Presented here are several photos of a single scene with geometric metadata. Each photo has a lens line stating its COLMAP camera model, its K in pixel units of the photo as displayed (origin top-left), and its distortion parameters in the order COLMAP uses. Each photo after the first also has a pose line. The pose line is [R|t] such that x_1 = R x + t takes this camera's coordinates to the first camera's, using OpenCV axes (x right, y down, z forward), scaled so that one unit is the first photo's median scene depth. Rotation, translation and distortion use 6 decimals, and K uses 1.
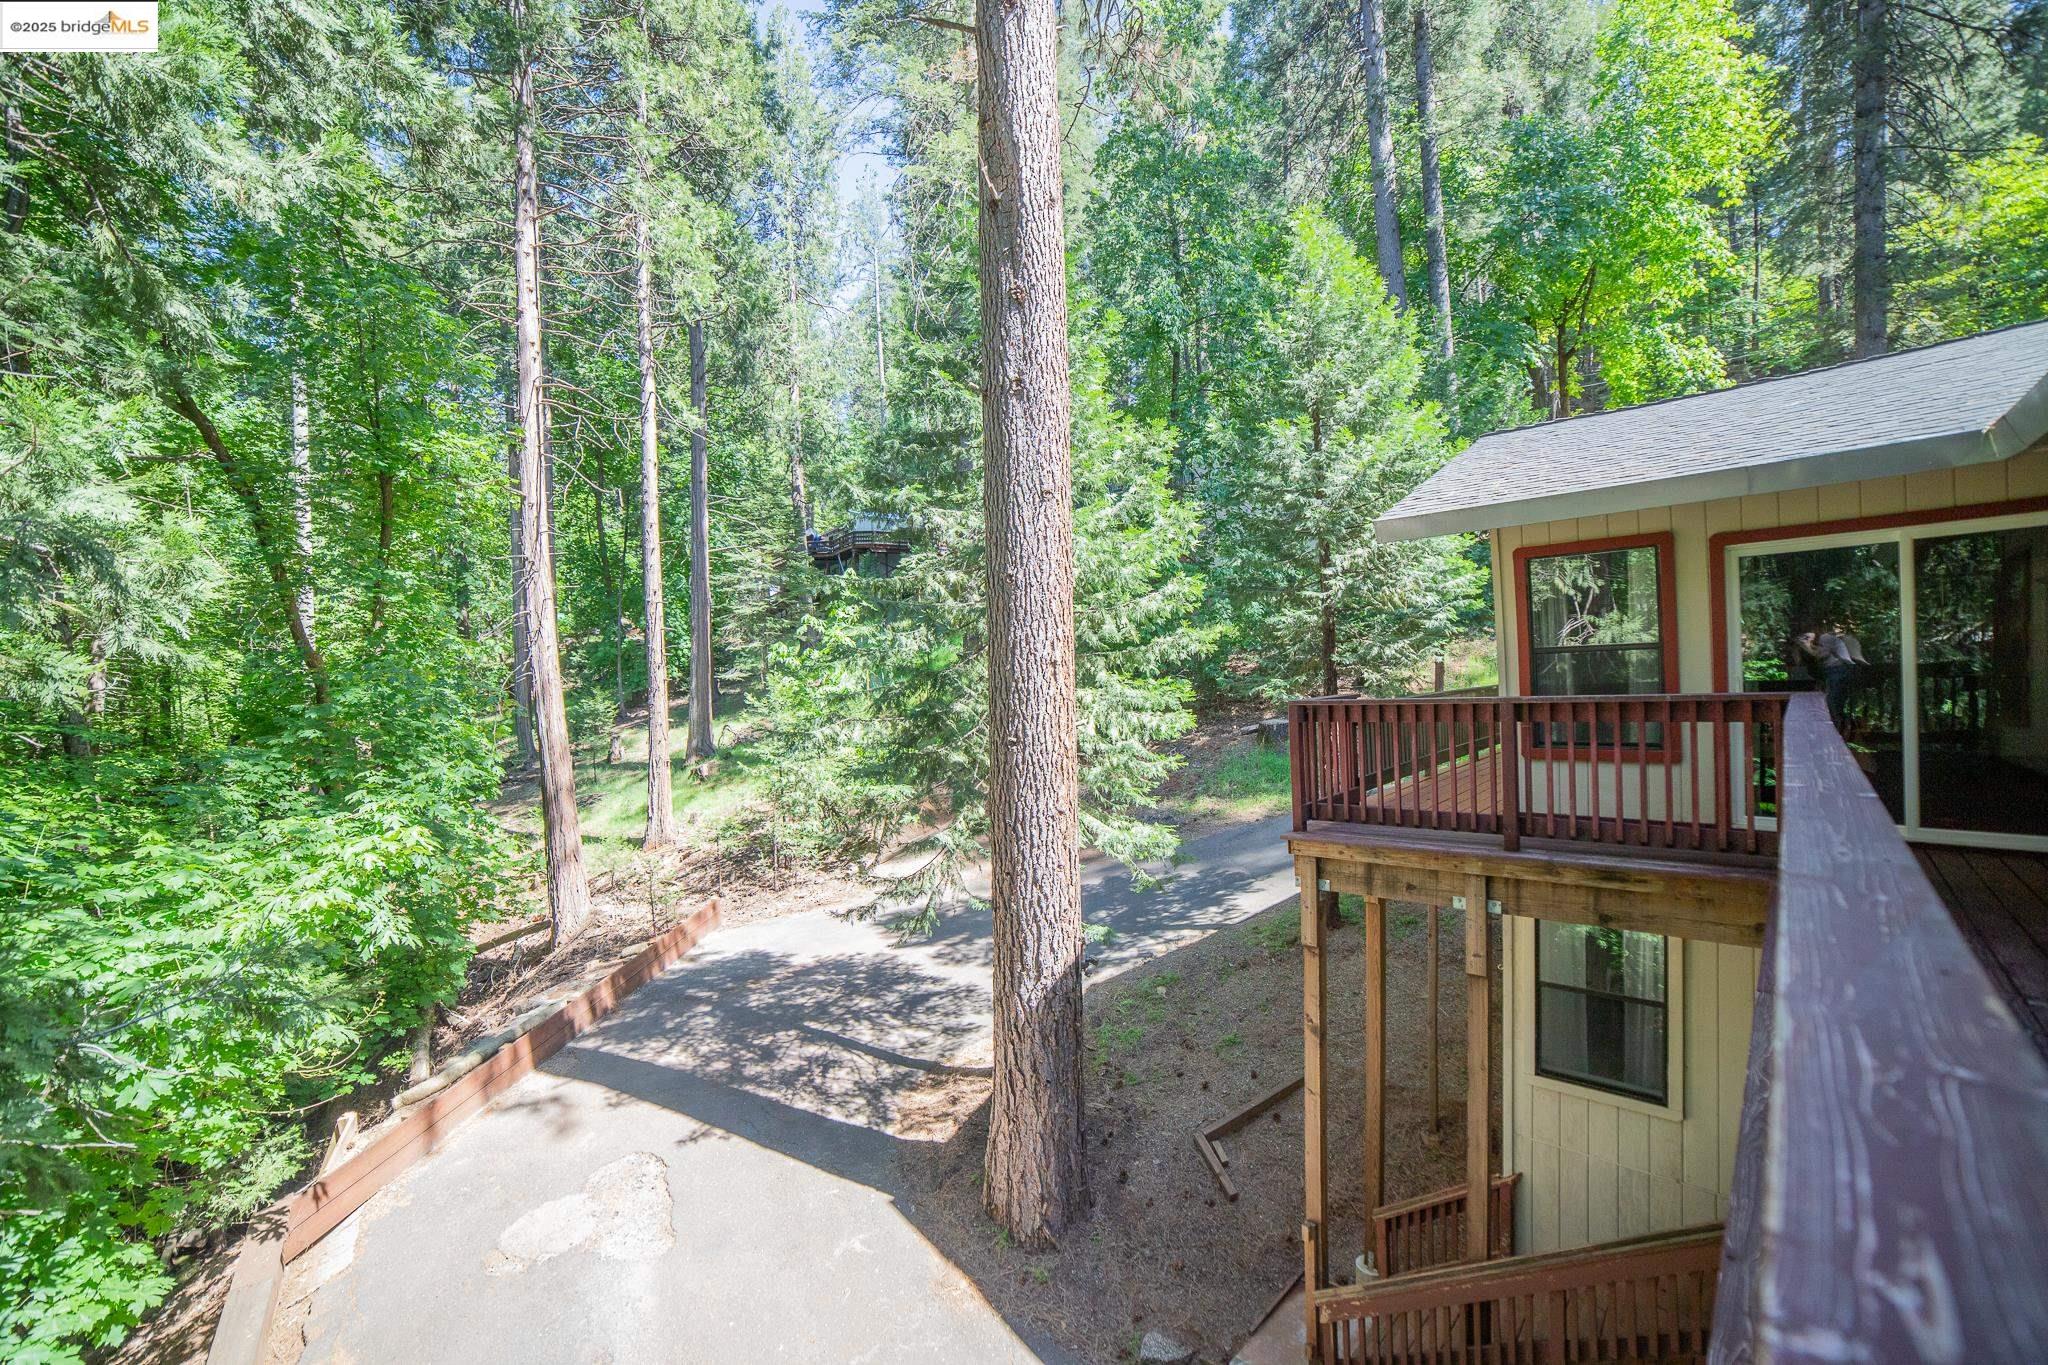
lens RADIAL K [[784.8, 0, 1024.0], [0, 784.8, 682.5], [0, 0, 1]] dist [-0.044500, -0.000019]
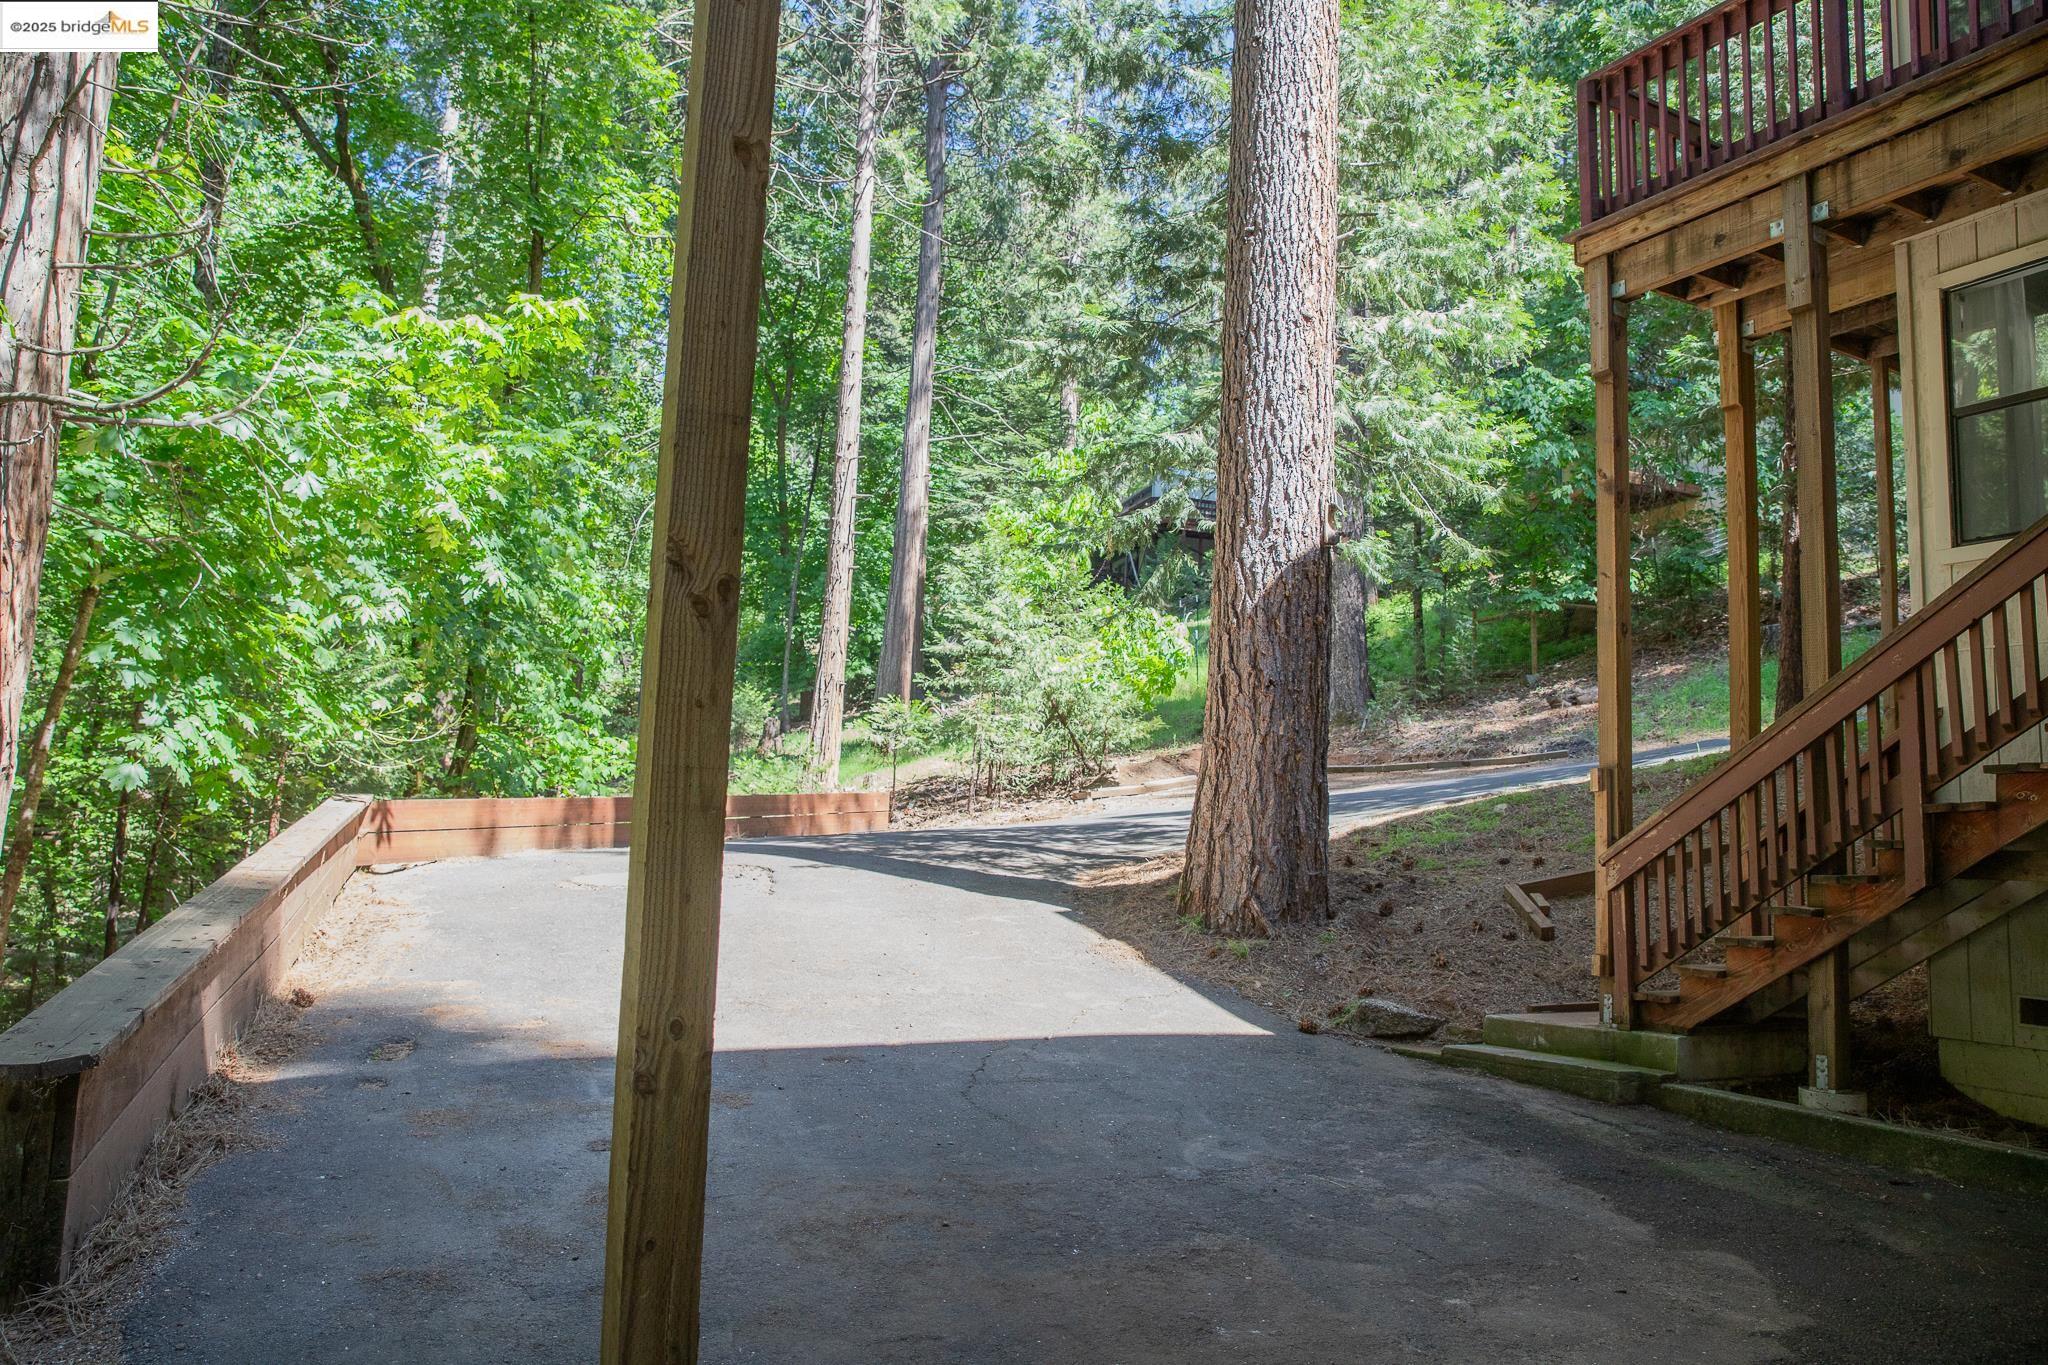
lens RADIAL K [[1371.1, 0, 1024.0], [0, 1371.1, 682.5], [0, 0, 1]] dist [-0.101939, 0.067902]
pose [[0.952300, 0.049389, -0.301141, 0.201766], [-0.098343, 0.983839, -0.149632, 0.745880], [0.288884, 0.172110, 0.941766, -0.294406]]
